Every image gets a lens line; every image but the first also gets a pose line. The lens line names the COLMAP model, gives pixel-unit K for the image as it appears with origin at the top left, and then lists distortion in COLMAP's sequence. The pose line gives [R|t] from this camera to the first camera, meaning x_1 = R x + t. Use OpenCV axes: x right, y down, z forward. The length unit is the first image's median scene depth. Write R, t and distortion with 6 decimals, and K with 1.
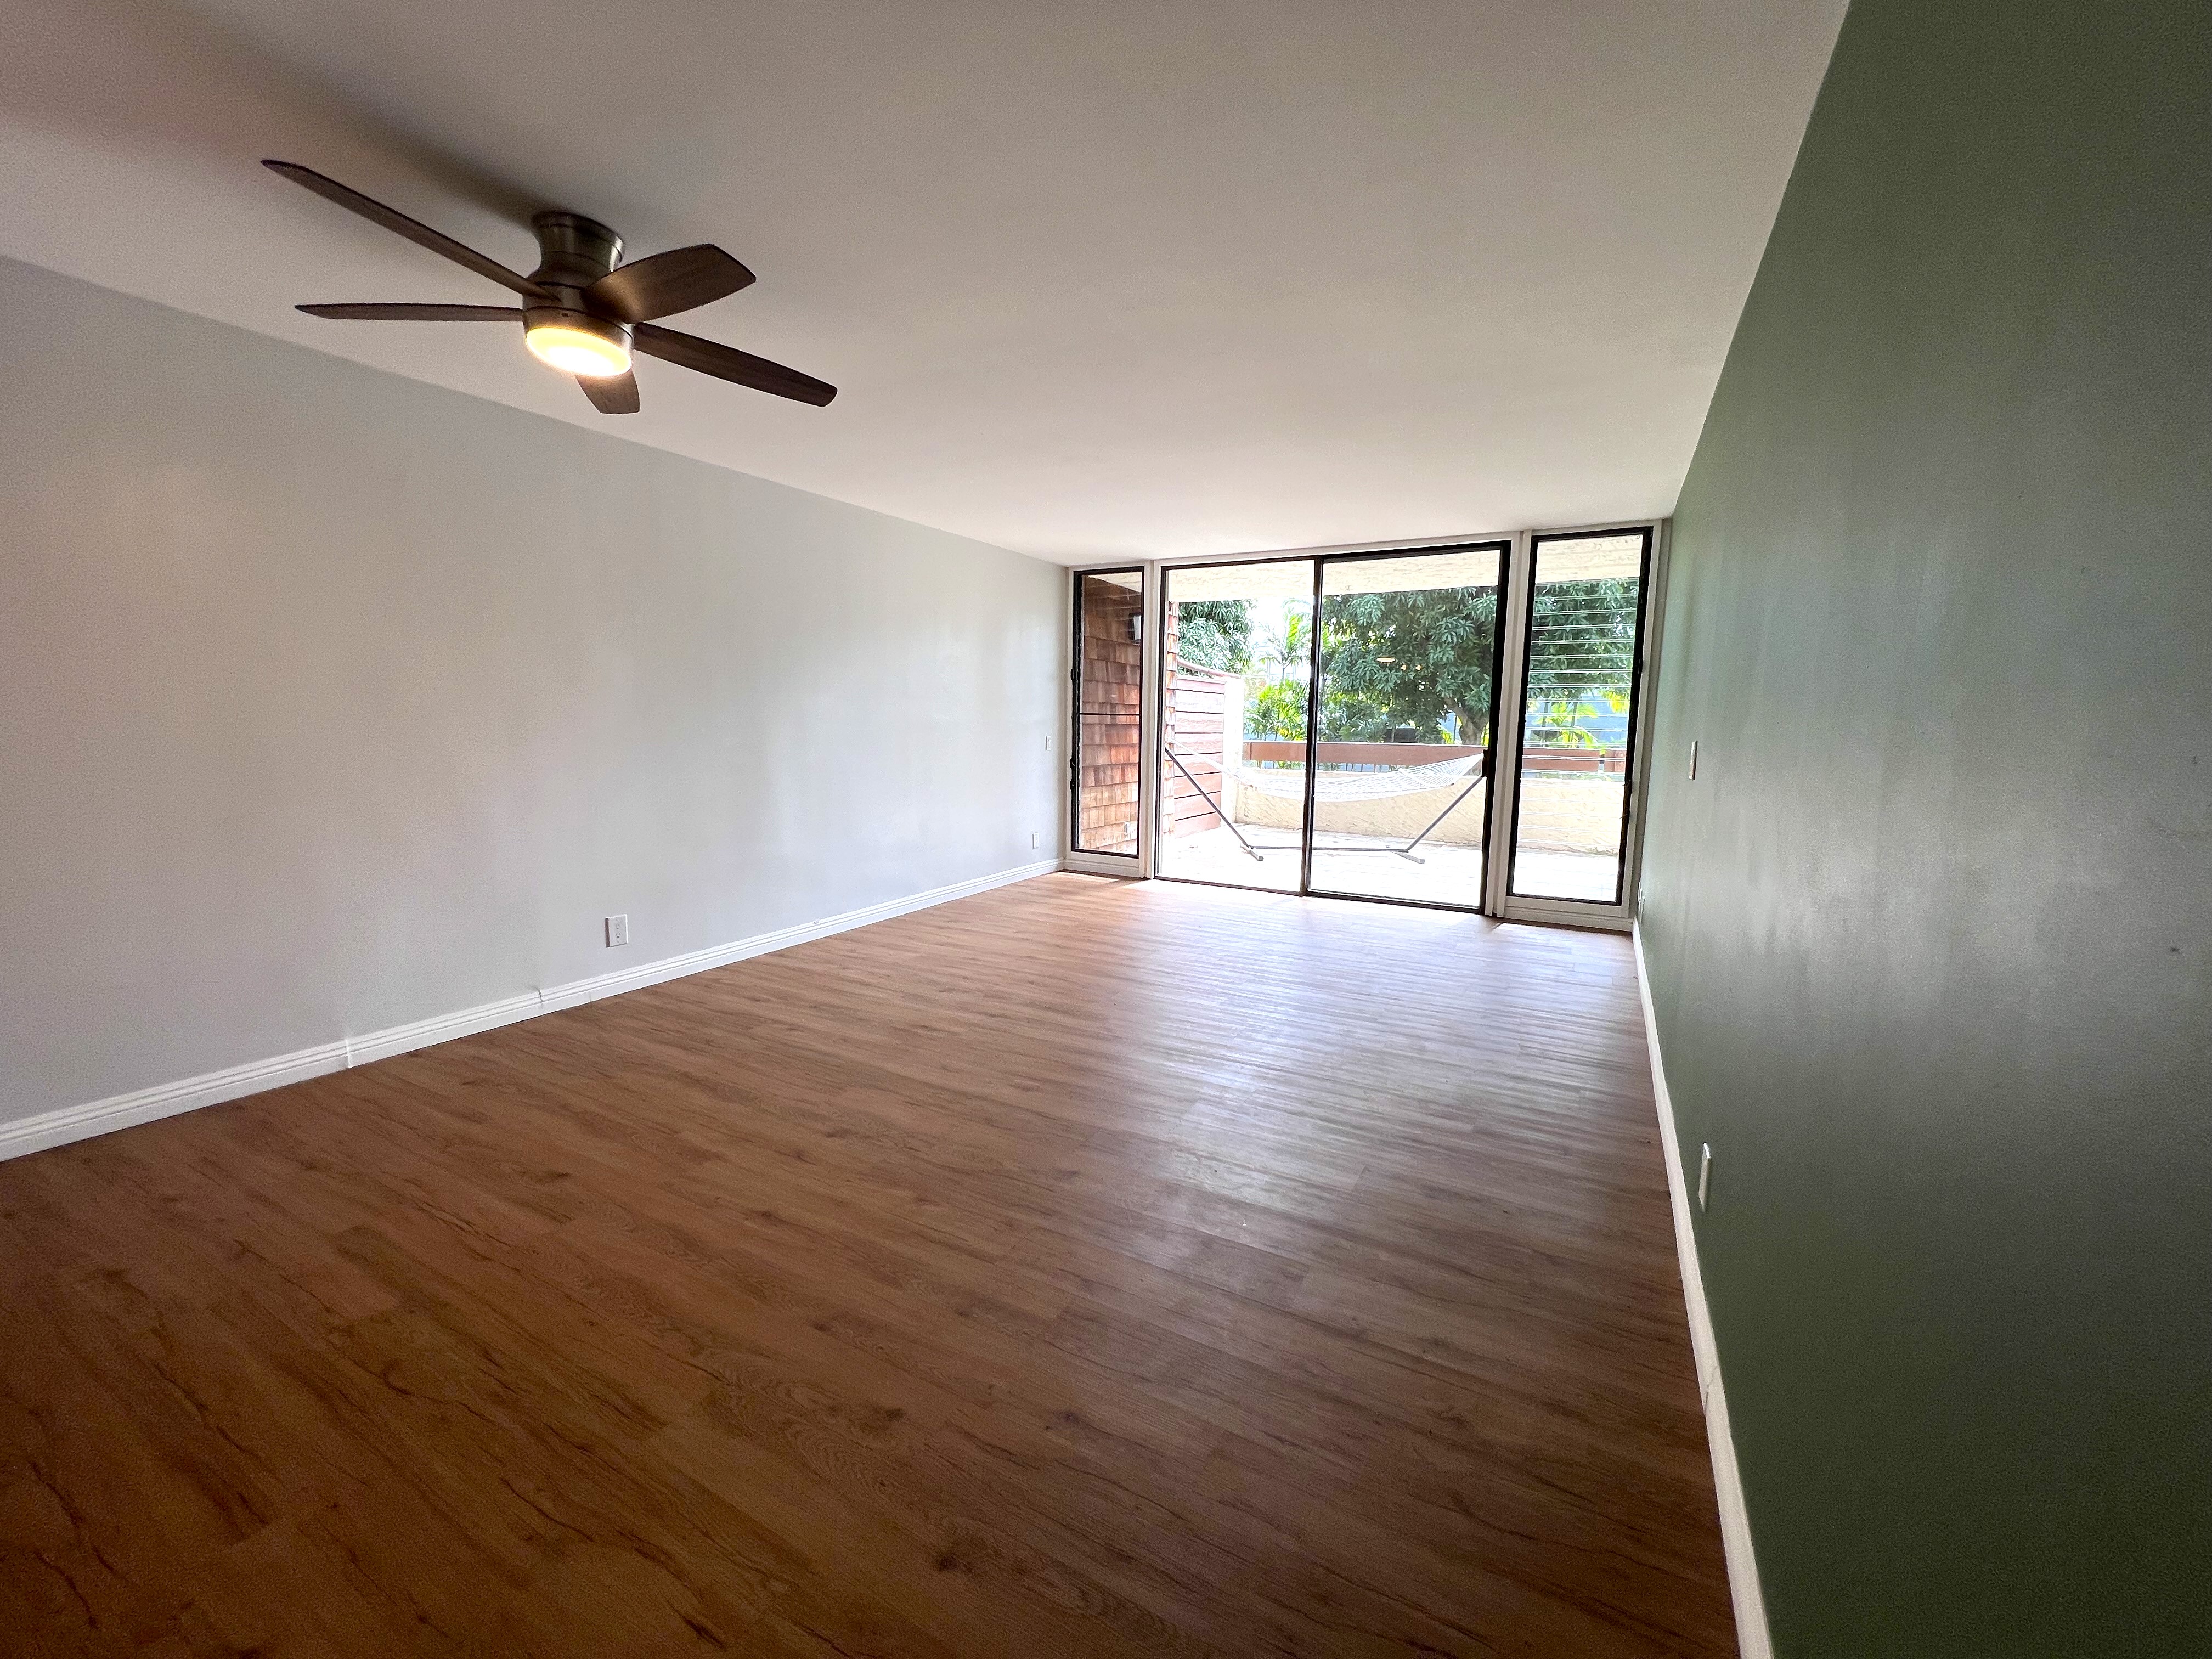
lens RADIAL K [[889.2, 0, 1101.6], [0, 889.2, 826.8], [0, 0, 1]] dist [-0.002369, 0.000745]
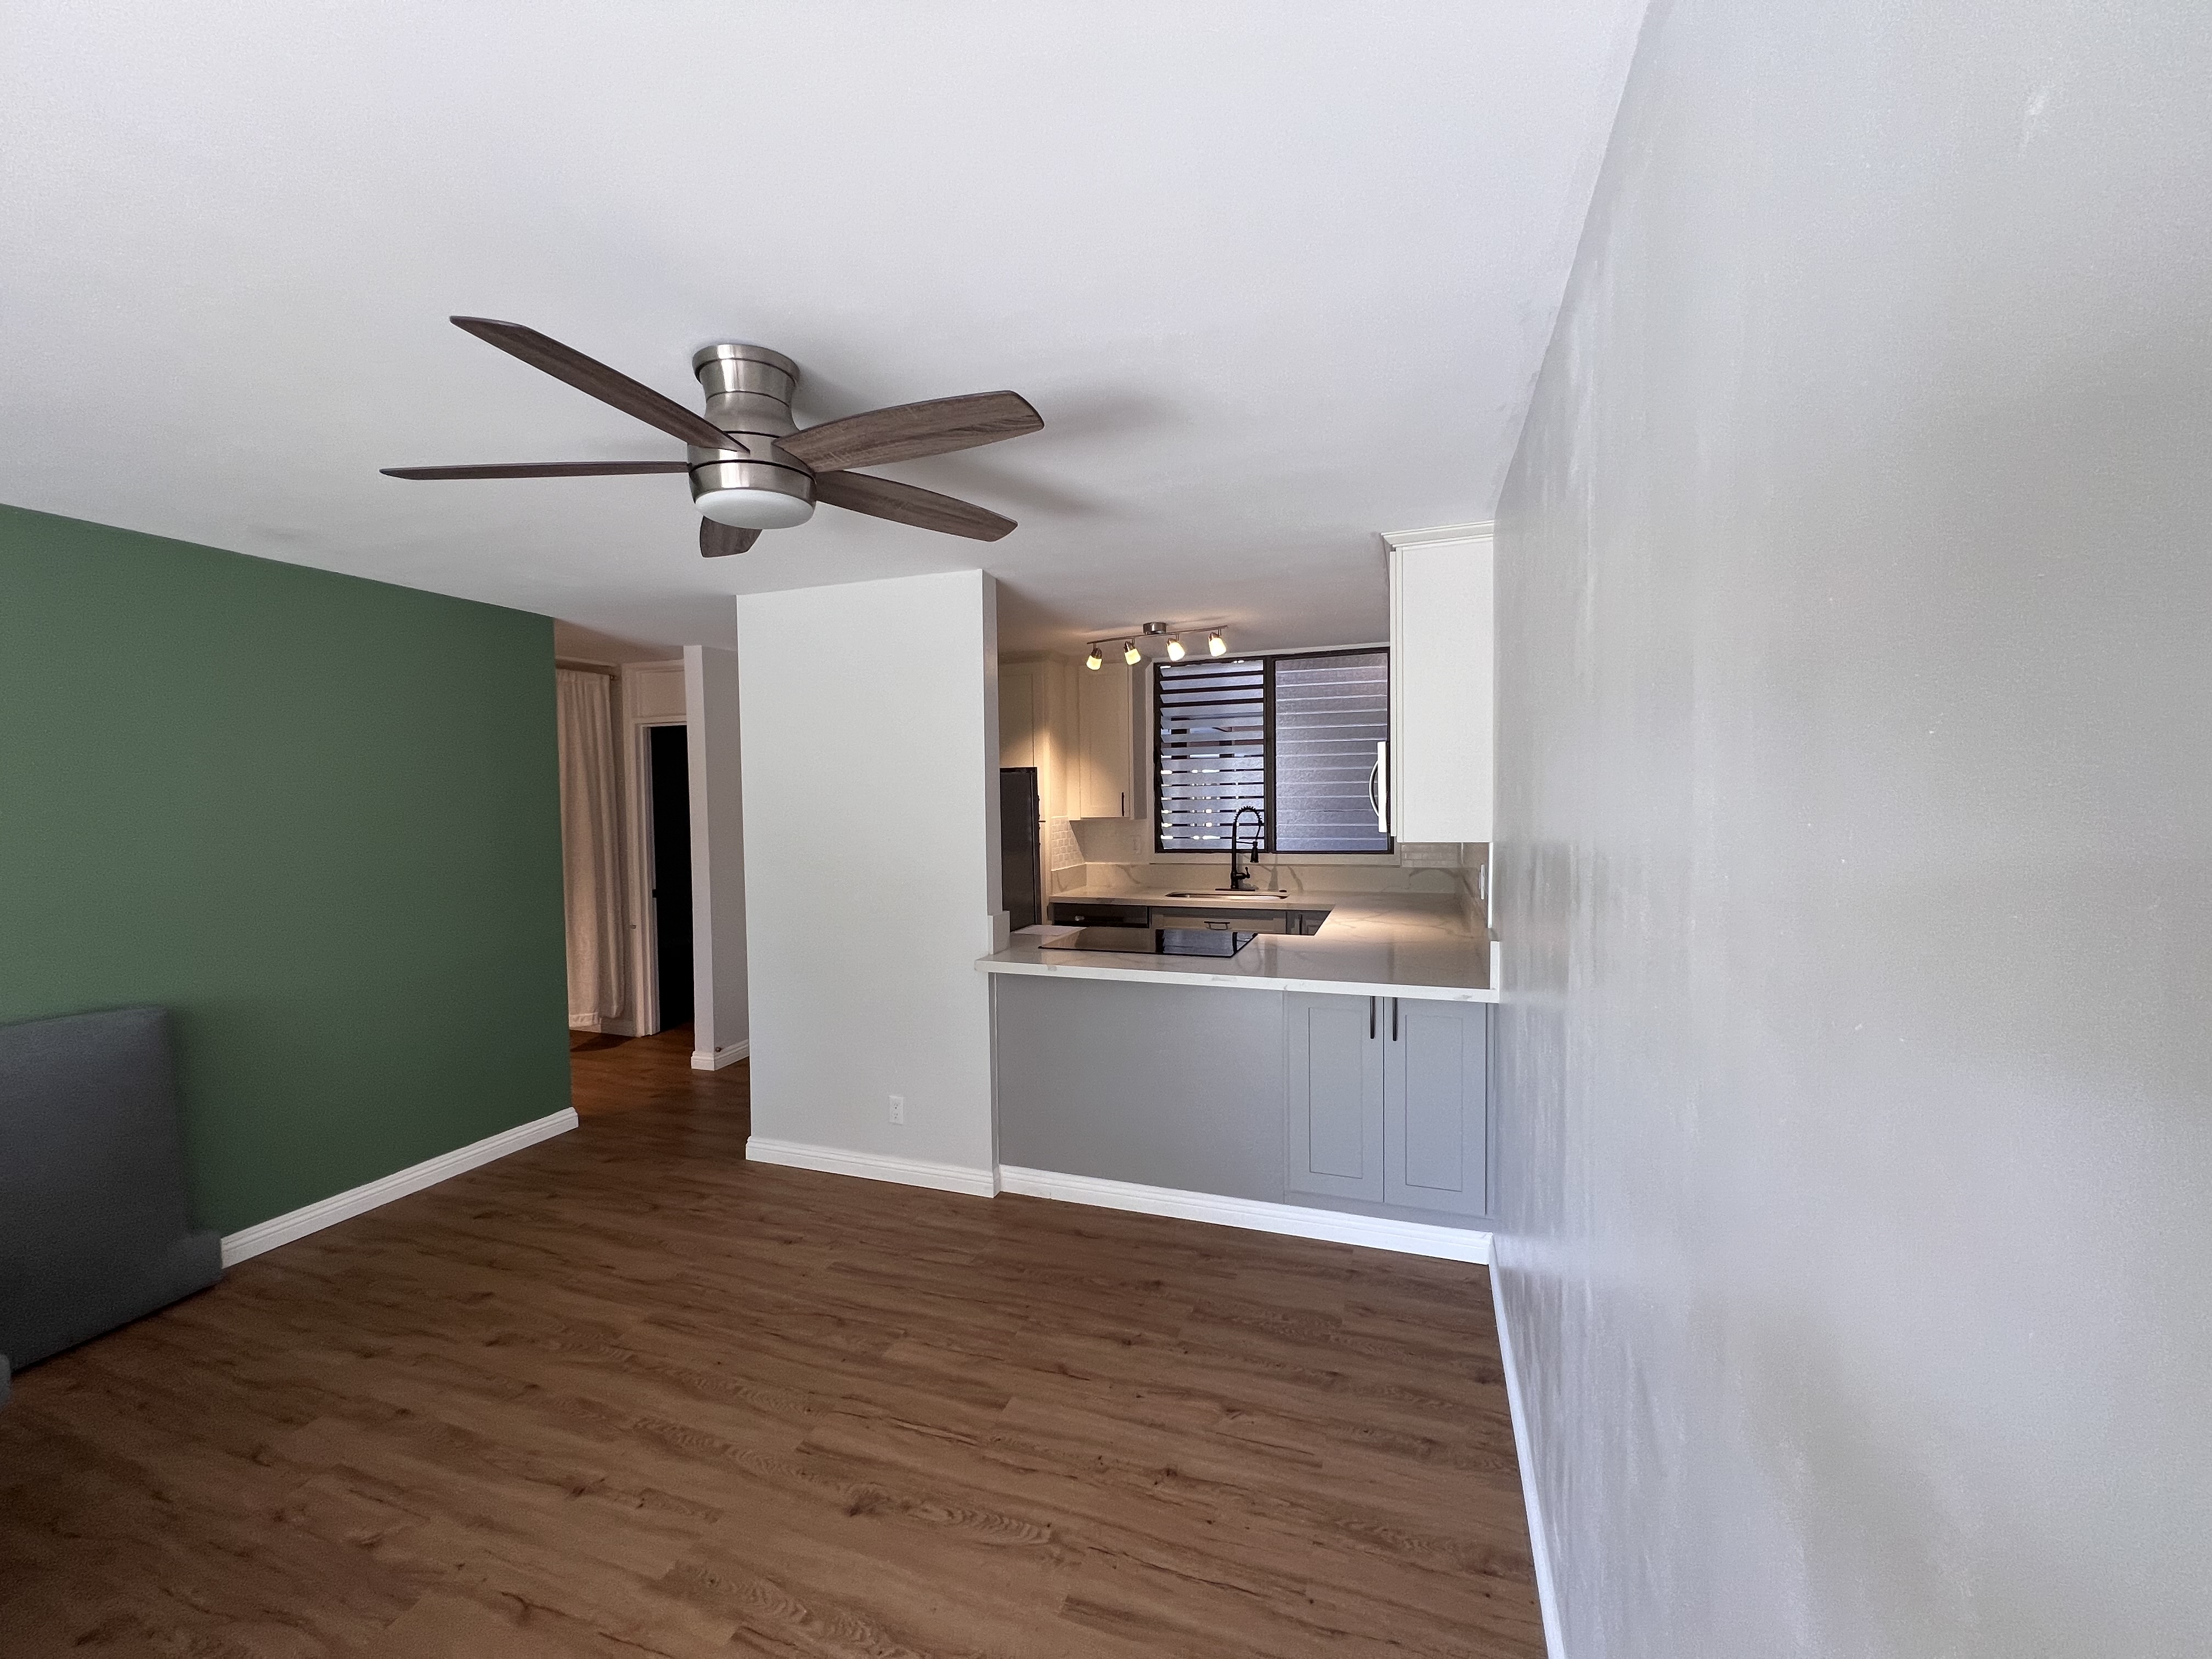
lens RADIAL K [[889.2, 0, 1102.9], [0, 889.2, 831.9], [0, 0, 1]] dist [-0.002369, 0.000745]
pose [[-0.984832, 0.008394, -0.173306, -0.223465], [-0.017268, 0.989129, 0.146036, -0.108188], [0.172648, 0.146814, -0.973981, 0.556910]]
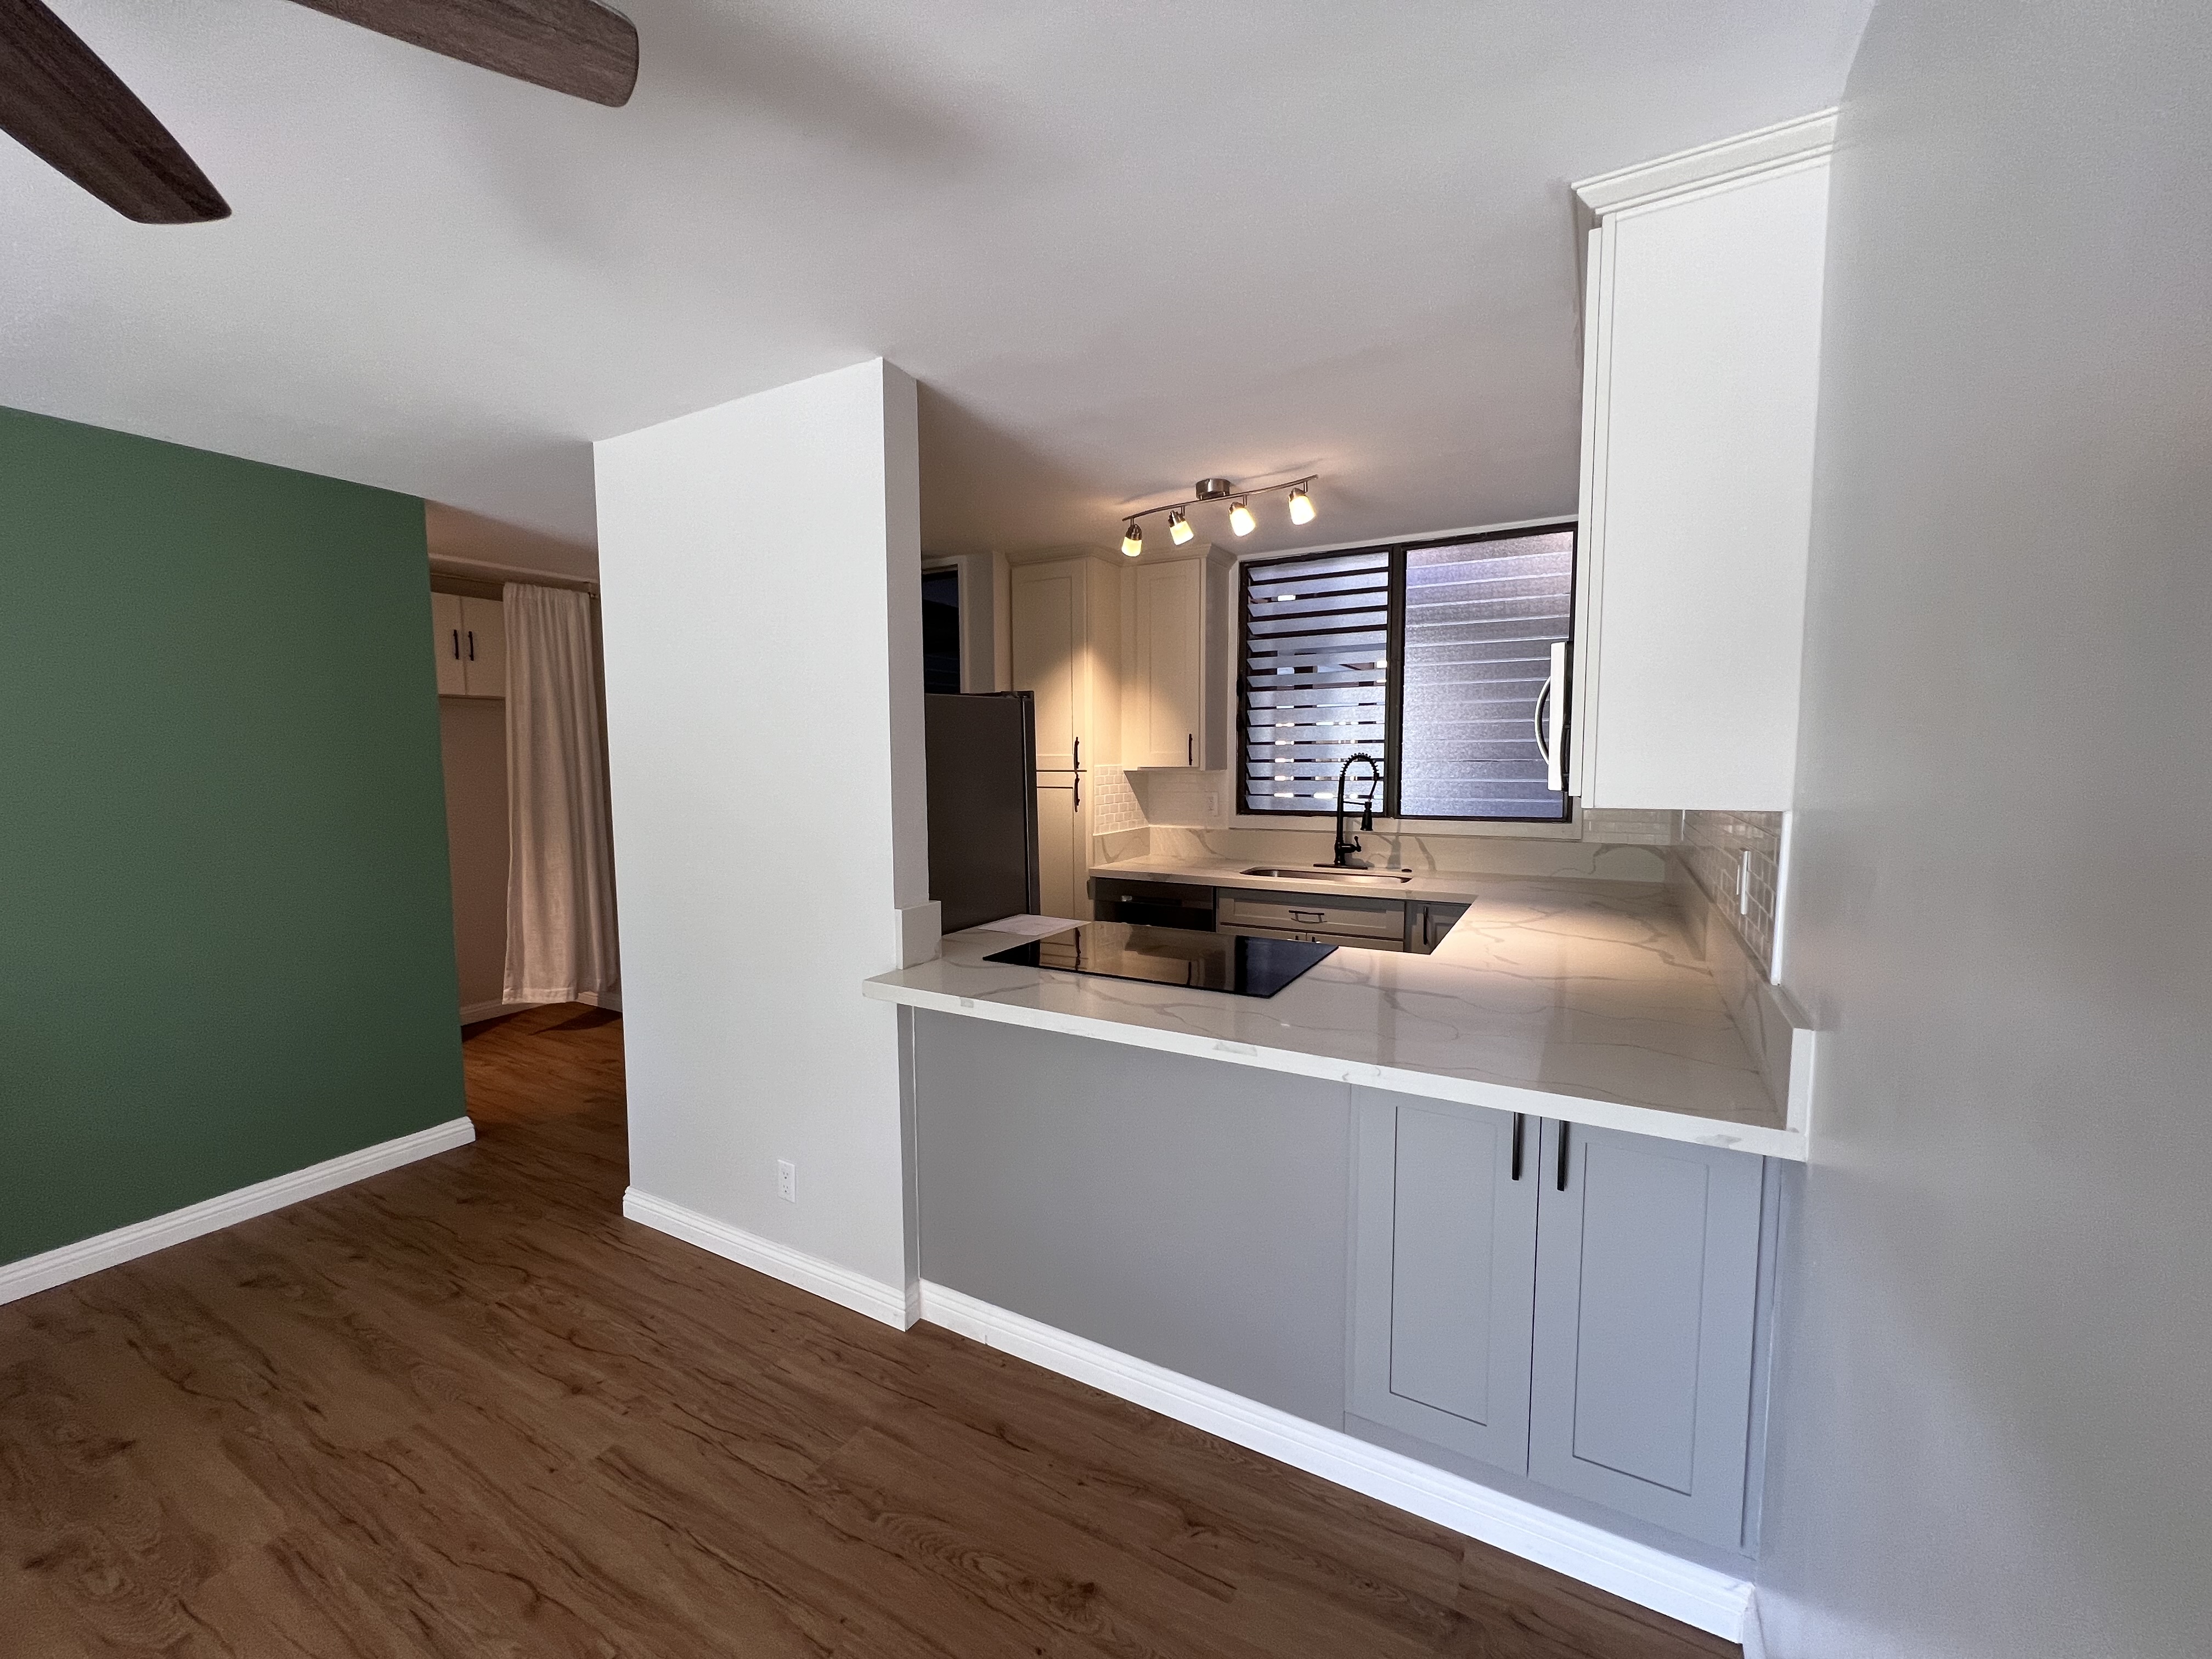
lens RADIAL K [[889.2, 0, 1103.0], [0, 889.2, 831.1], [0, 0, 1]] dist [-0.002369, 0.000745]
pose [[-0.999964, -0.005658, -0.006302, -0.310811], [-0.006780, 0.980750, 0.195151, -0.081576], [0.005077, 0.195187, -0.980753, 0.393418]]
